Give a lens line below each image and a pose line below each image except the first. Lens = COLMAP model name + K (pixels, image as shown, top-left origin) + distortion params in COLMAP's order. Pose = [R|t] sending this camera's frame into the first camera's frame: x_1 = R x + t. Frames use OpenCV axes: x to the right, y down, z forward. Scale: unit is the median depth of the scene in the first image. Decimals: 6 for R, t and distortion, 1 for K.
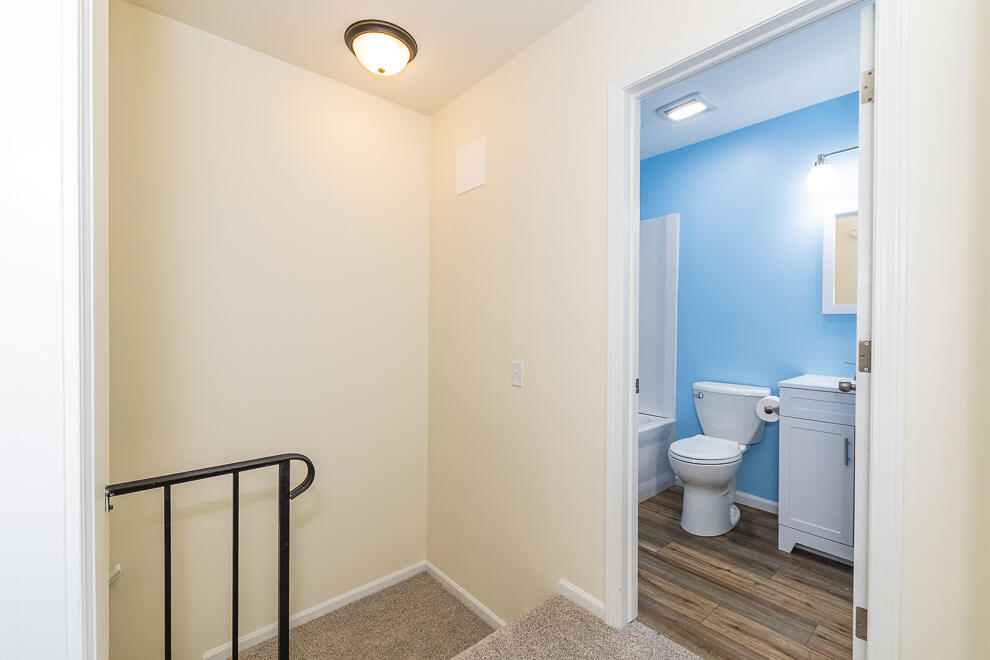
lens RADIAL K [[433.8, 0, 492.0], [0, 433.8, 329.2], [0, 0, 1]] dist [0.003640, -0.001768]
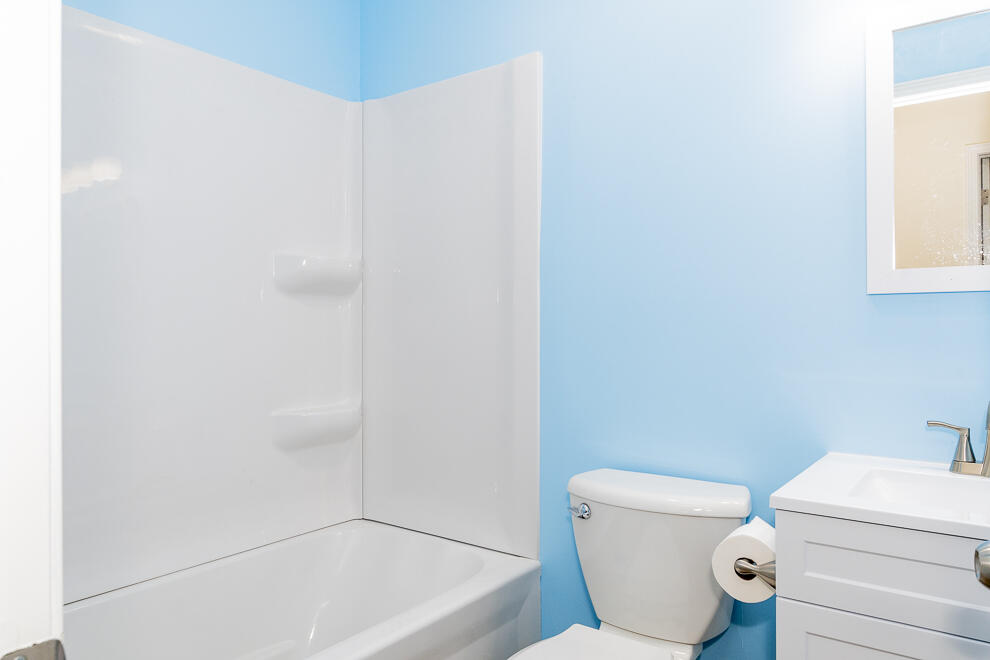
lens RADIAL K [[683.1, 0, 496.3], [0, 683.1, 329.1], [0, 0, 1]] dist [-0.026368, -0.000319]
pose [[0.975227, -0.010887, 0.220938, 0.306114], [0.013897, 0.999831, -0.012074, -0.000002], [-0.220769, 0.014845, 0.975213, 0.483647]]
